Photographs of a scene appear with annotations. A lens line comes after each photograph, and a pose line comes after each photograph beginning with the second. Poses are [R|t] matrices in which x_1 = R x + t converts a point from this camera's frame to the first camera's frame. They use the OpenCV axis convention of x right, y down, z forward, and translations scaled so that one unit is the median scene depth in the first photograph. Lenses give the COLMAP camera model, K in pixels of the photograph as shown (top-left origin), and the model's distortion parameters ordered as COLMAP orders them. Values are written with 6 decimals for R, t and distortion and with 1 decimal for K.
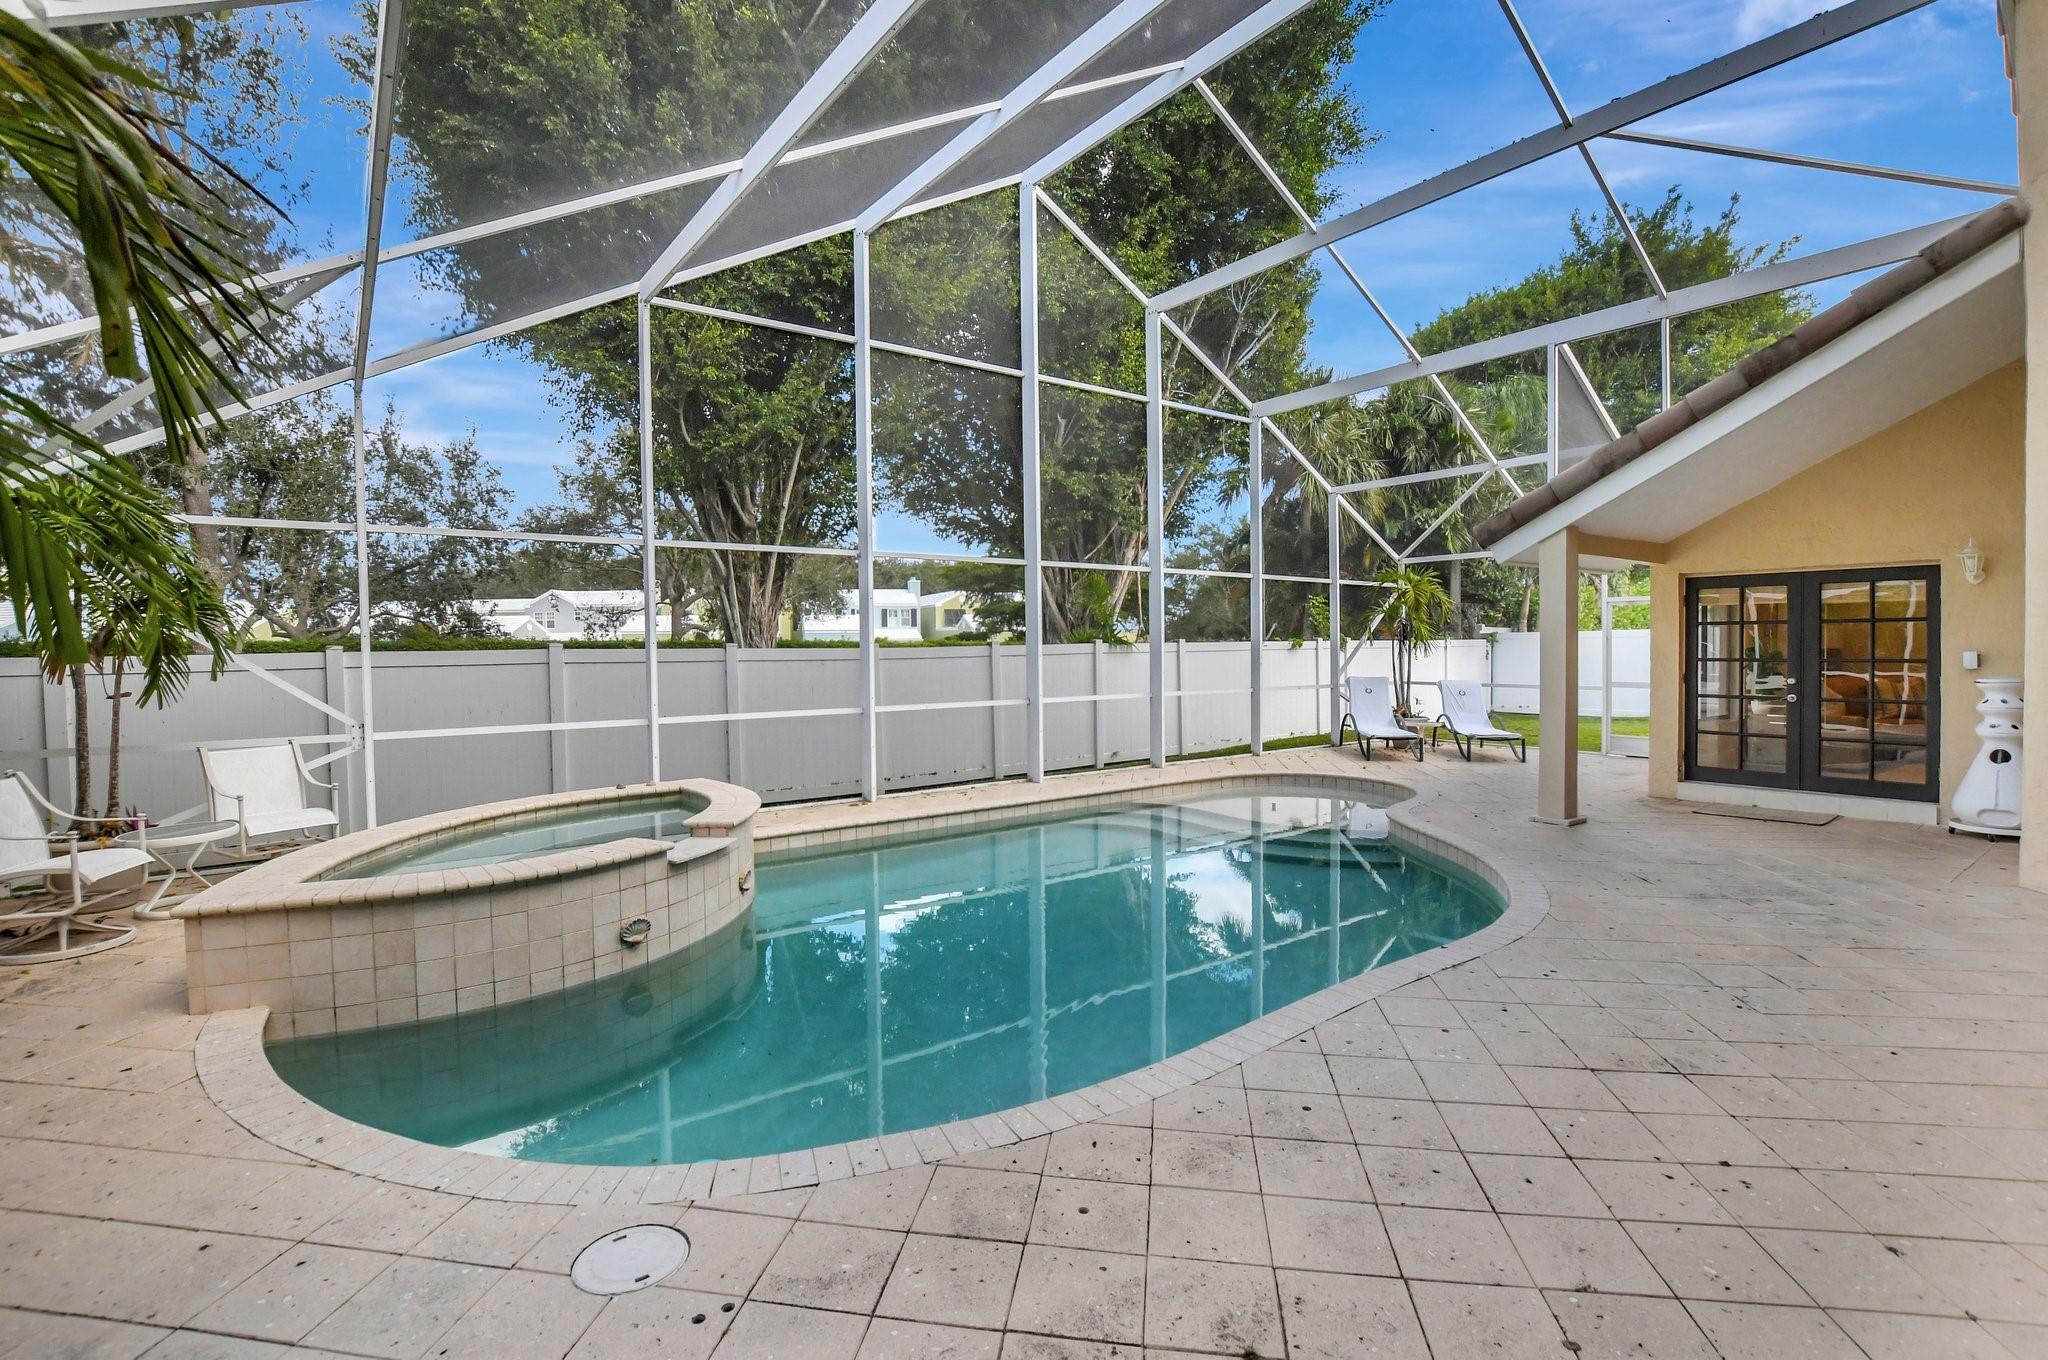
lens RADIAL K [[969.3, 0, 1036.3], [0, 969.3, 660.8], [0, 0, 1]] dist [-0.013479, 0.000156]
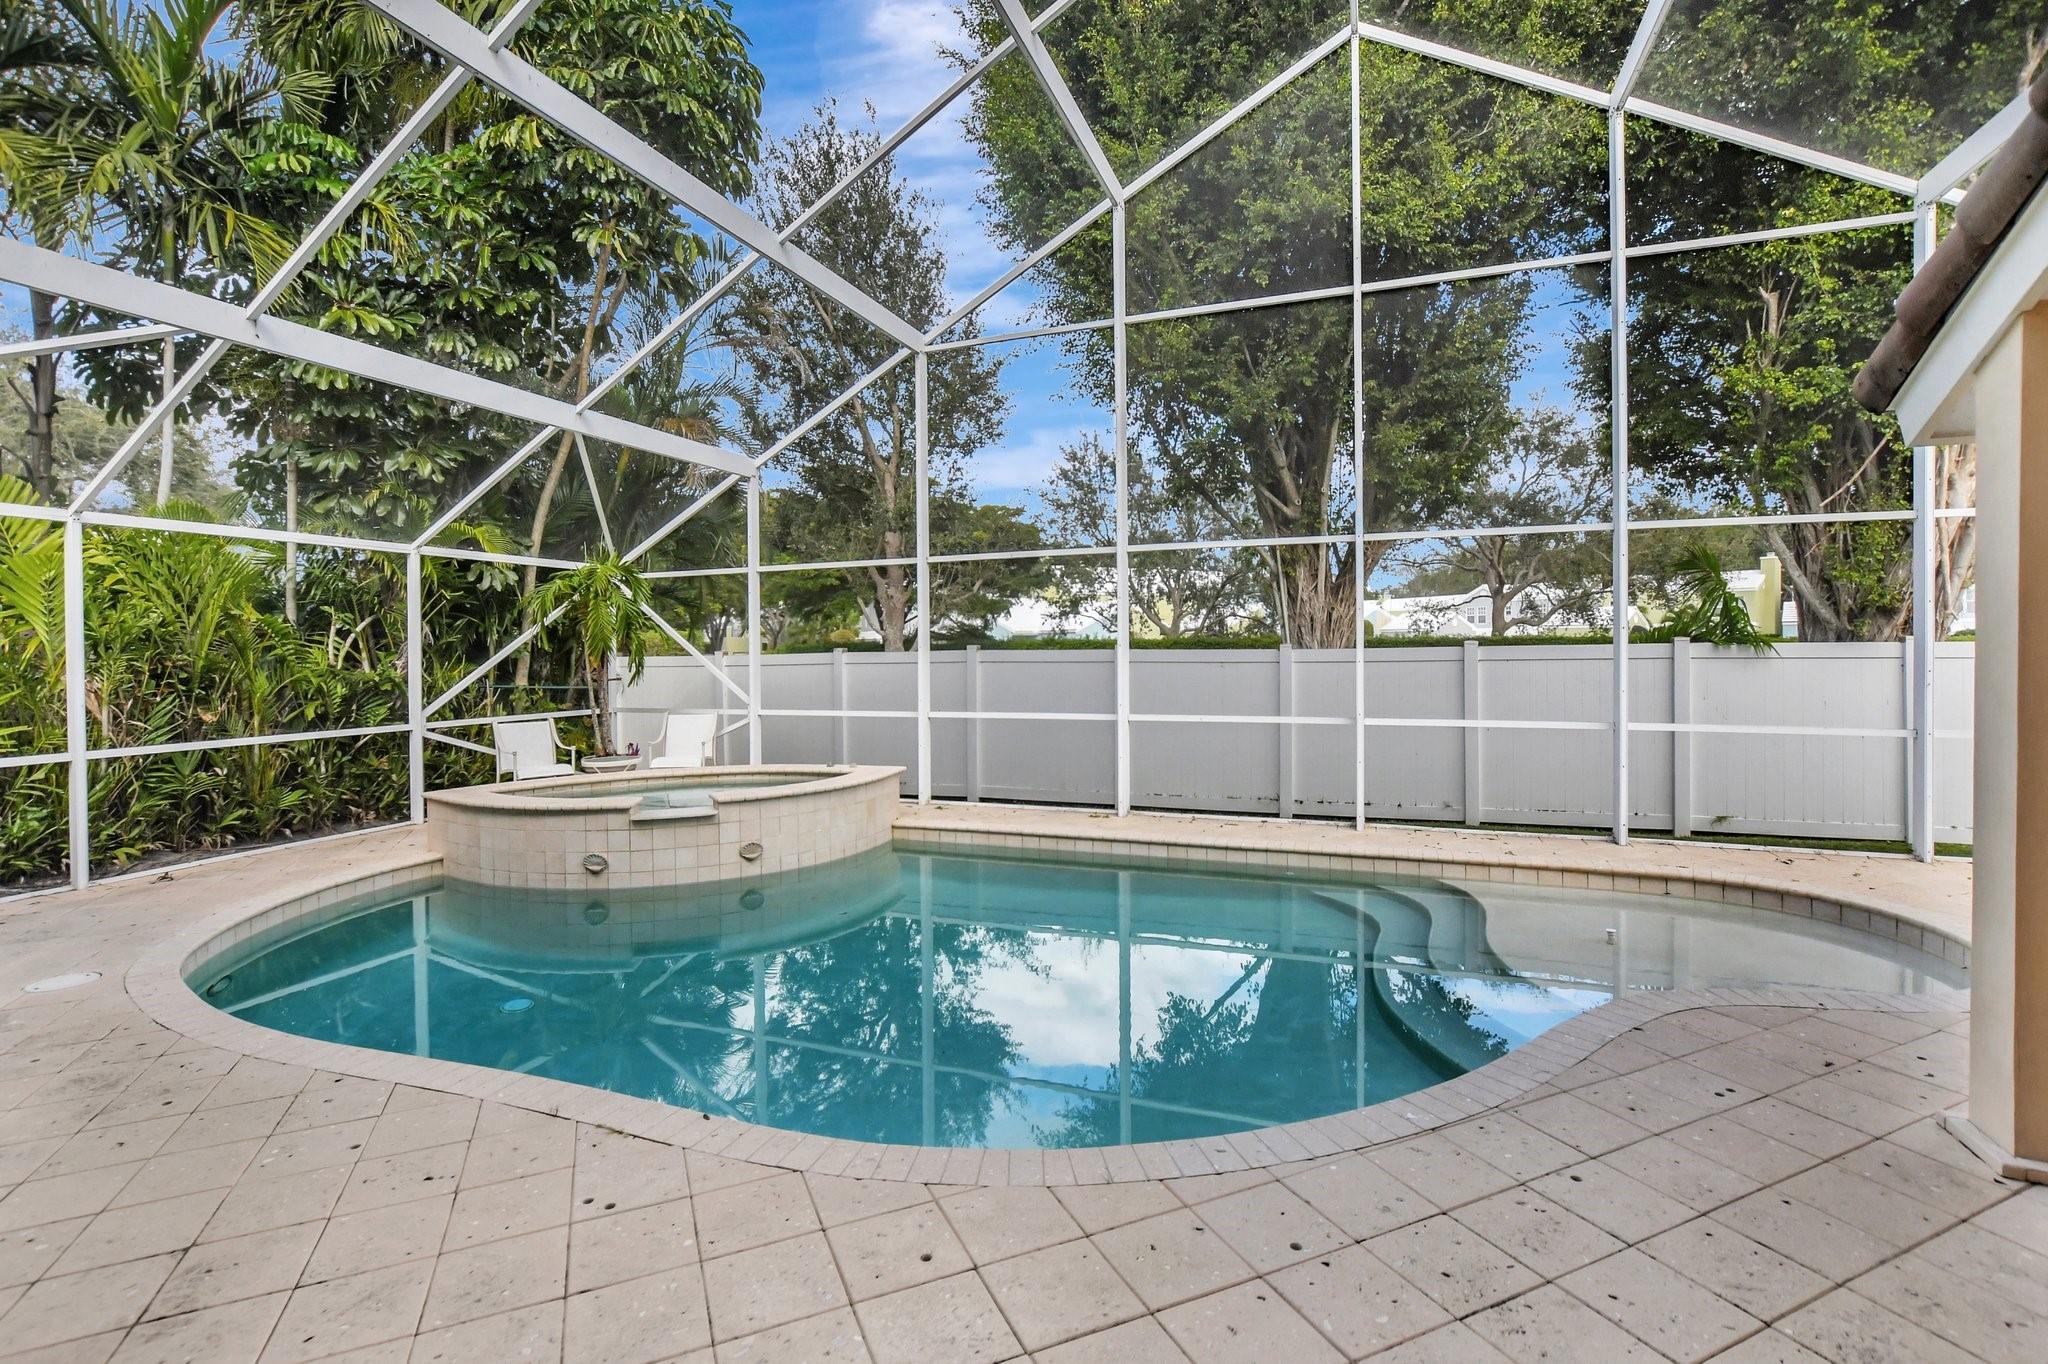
lens RADIAL K [[969.3, 0, 1036.3], [0, 969.3, 662.8], [0, 0, 1]] dist [-0.013479, 0.000156]
pose [[0.516277, 0.015686, -0.856278, 0.461560], [-0.009105, 0.999876, 0.012827, -0.010246], [0.856373, 0.001174, 0.516356, 0.360444]]
